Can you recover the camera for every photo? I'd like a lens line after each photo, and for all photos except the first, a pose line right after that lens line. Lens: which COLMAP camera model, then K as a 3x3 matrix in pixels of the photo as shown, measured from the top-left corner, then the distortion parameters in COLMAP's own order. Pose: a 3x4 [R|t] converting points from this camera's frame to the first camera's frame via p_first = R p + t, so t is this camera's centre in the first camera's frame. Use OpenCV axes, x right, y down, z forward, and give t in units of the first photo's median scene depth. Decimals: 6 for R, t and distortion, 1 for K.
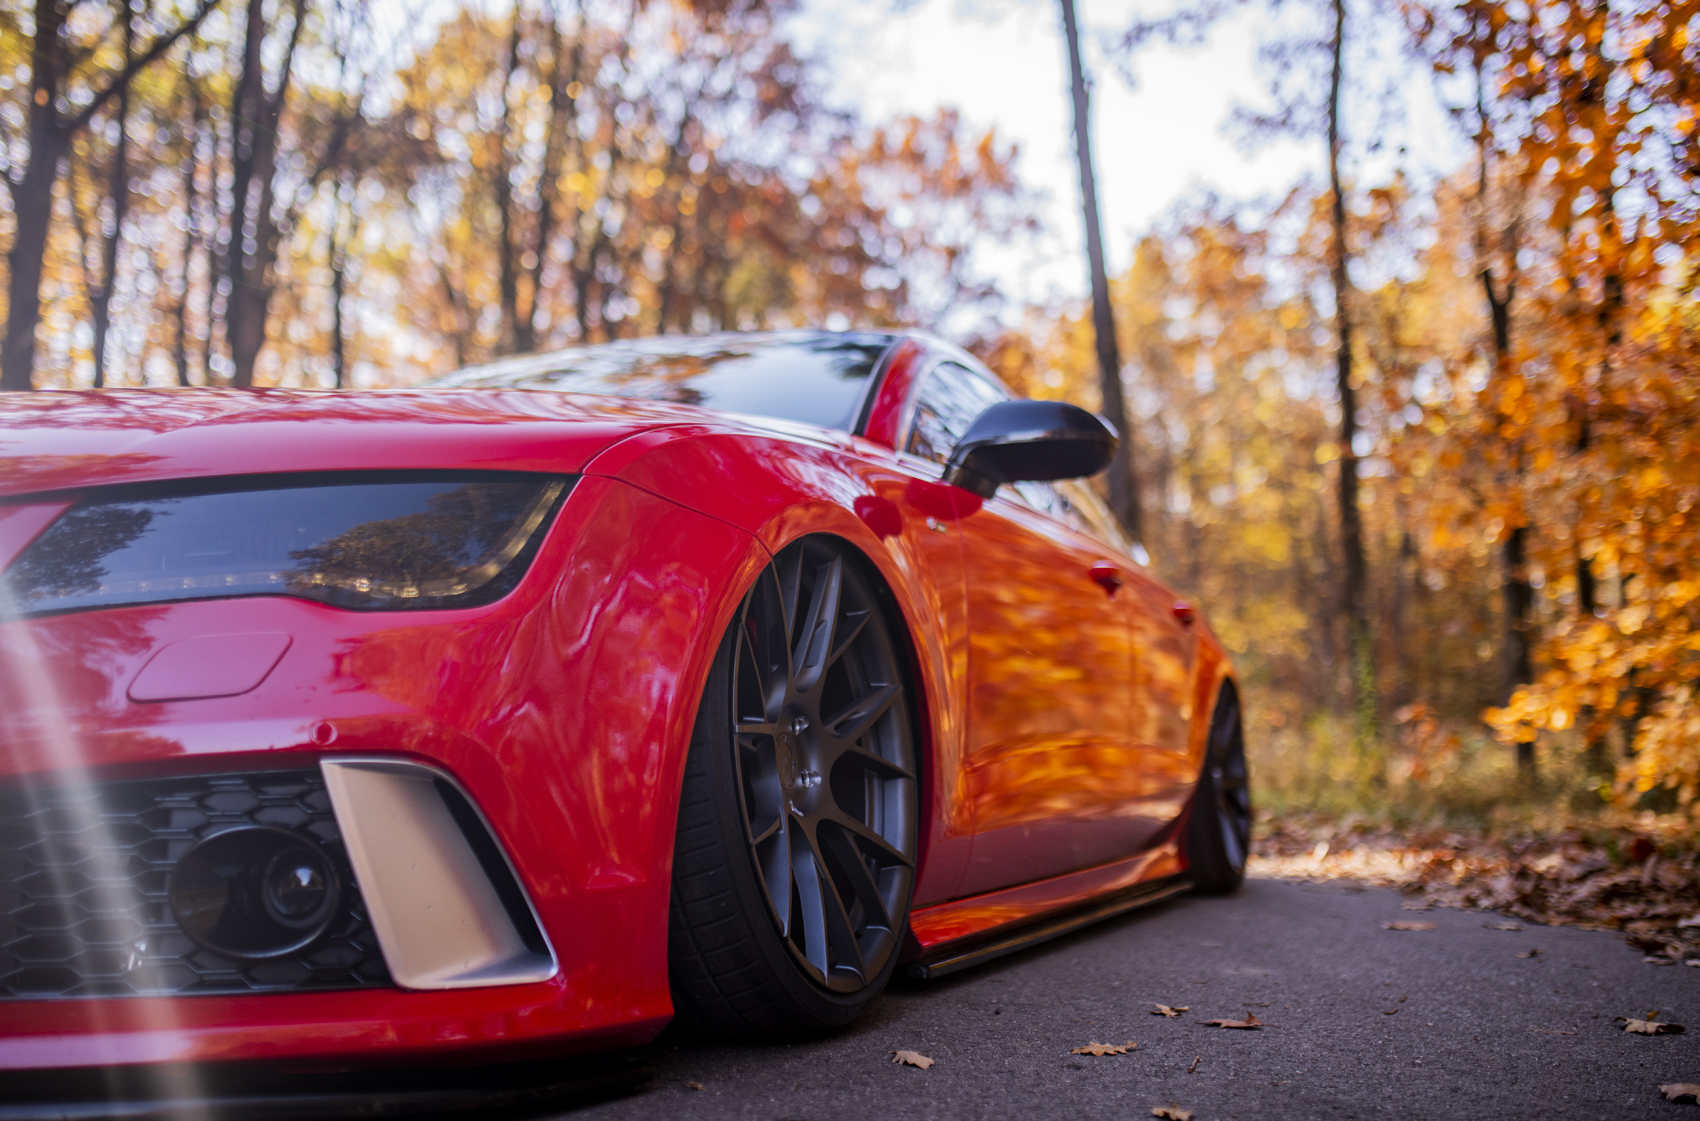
lens RADIAL K [[1738.4, 0, 850.0], [0, 1738.4, 560.5], [0, 0, 1]] dist [-0.028384, 0.021490]
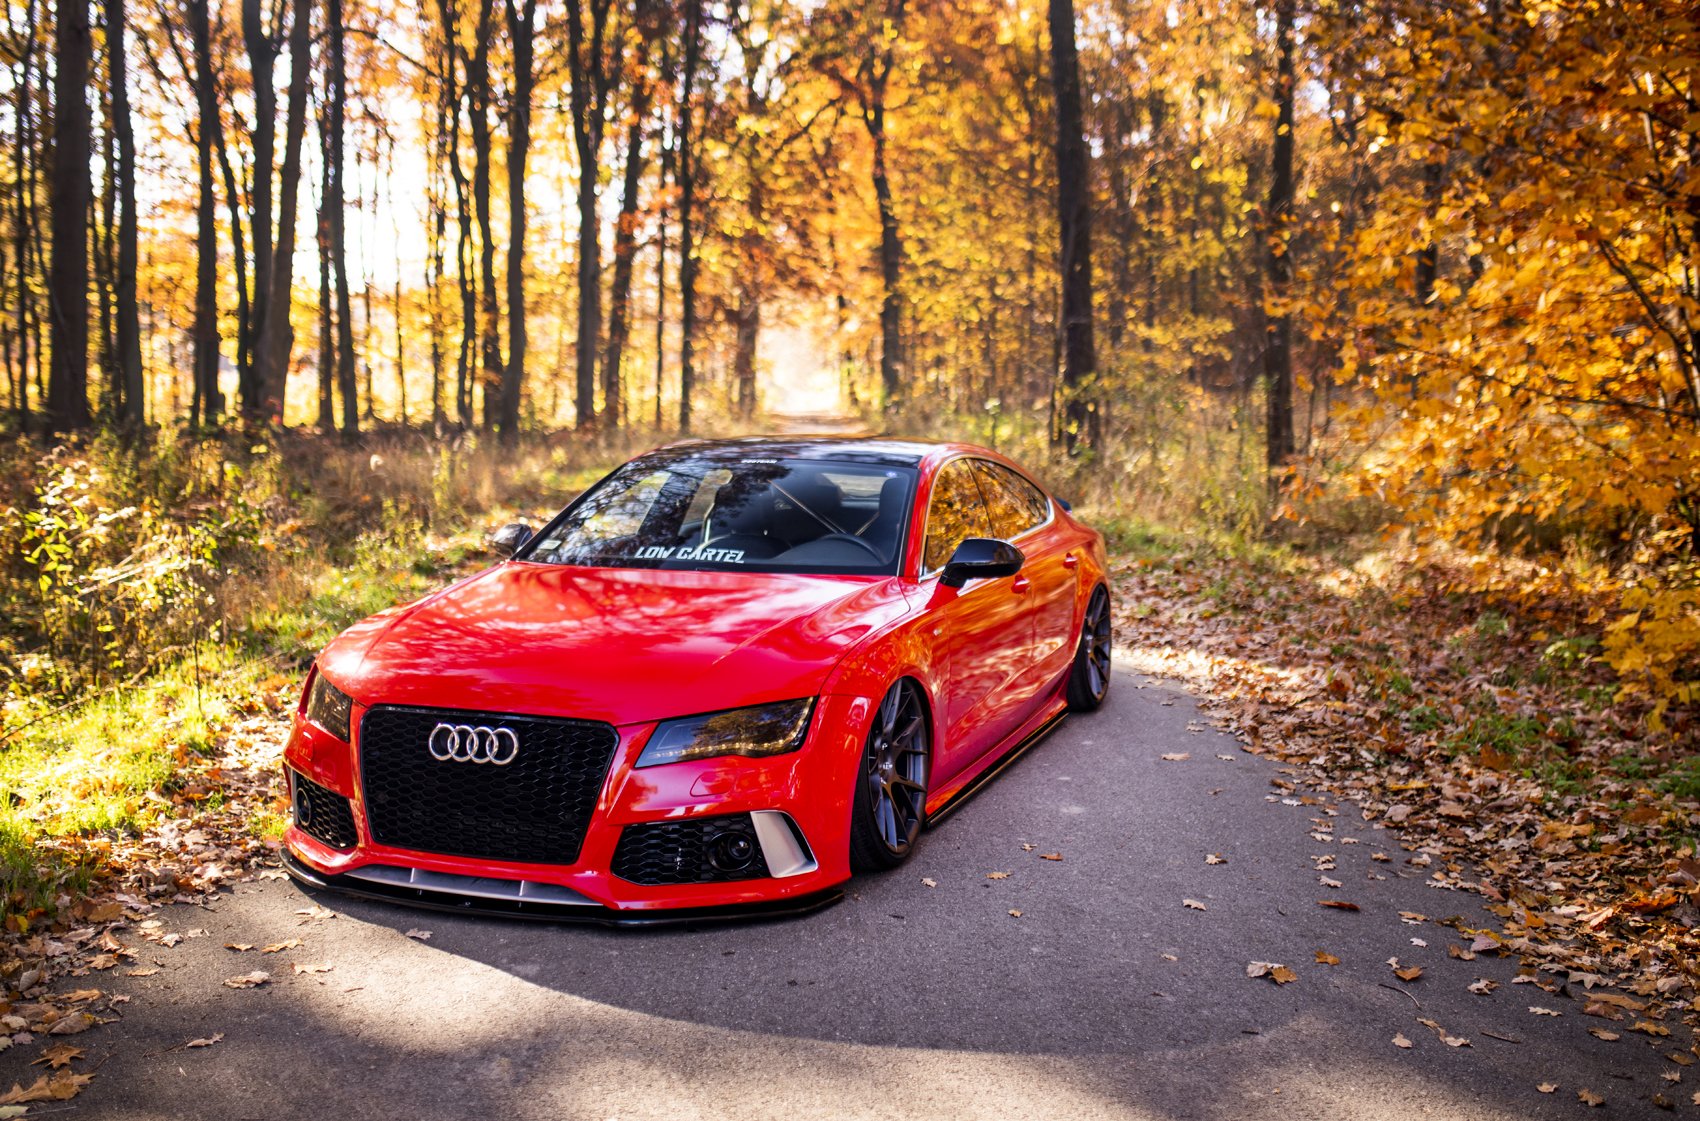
lens RADIAL K [[1738.4, 0, 850.0], [0, 1738.4, 560.5], [0, 0, 1]] dist [-0.028384, 0.021490]
pose [[0.999639, 0.010932, 0.024543, -0.157680], [-0.016105, 0.974991, 0.221662, -0.795522], [-0.021506, -0.221977, 0.974815, -1.530944]]
